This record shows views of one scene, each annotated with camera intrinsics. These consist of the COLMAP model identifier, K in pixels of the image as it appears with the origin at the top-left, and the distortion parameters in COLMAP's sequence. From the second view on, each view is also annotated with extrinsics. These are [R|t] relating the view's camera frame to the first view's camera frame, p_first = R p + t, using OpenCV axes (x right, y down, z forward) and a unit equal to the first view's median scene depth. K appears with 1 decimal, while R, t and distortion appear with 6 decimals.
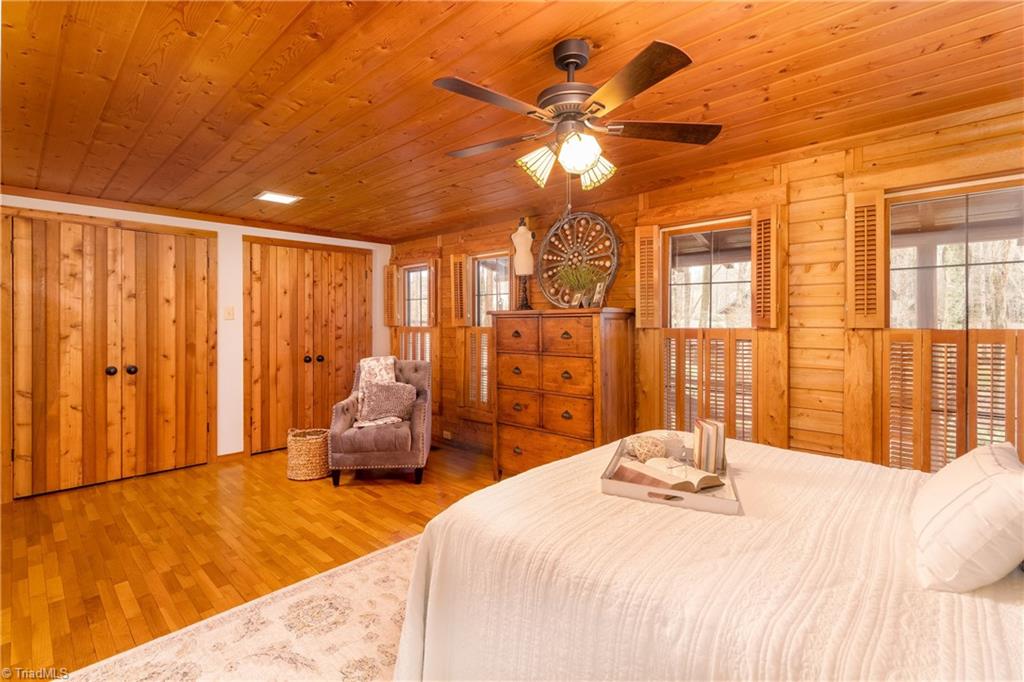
lens RADIAL K [[473.6, 0, 504.5], [0, 473.6, 323.2], [0, 0, 1]] dist [0.002281, 0.000171]
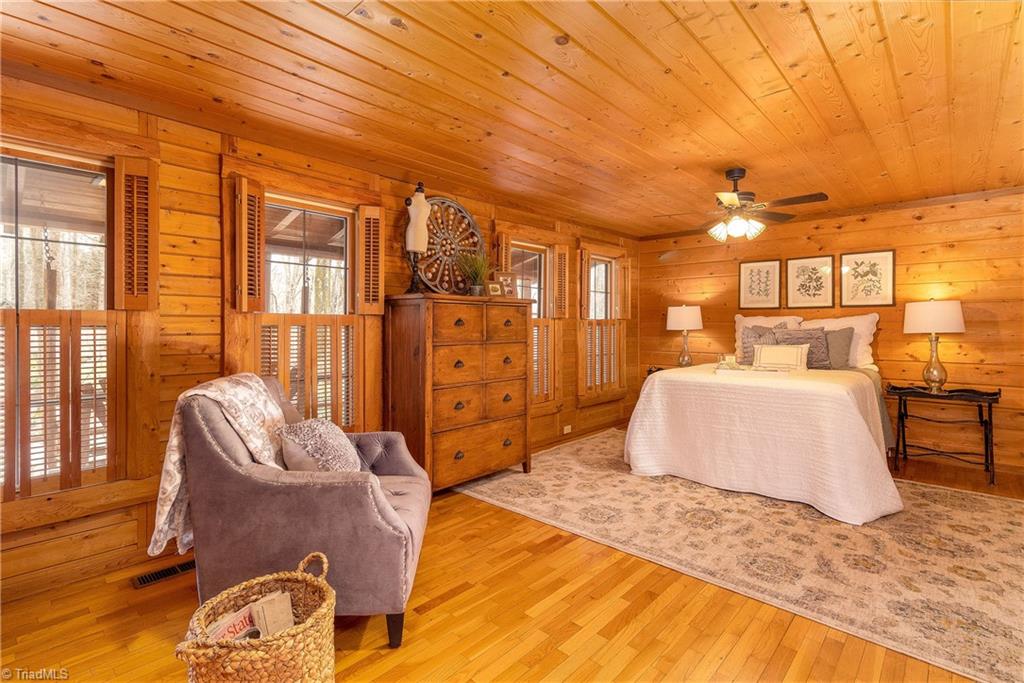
lens RADIAL K [[473.6, 0, 503.5], [0, 473.6, 325.1], [0, 0, 1]] dist [0.002281, 0.000171]
pose [[-0.002695, -0.005554, 0.999981, -0.935128], [-0.002291, 0.999982, 0.005548, 0.024341], [-0.999994, -0.002276, -0.002708, 1.012733]]
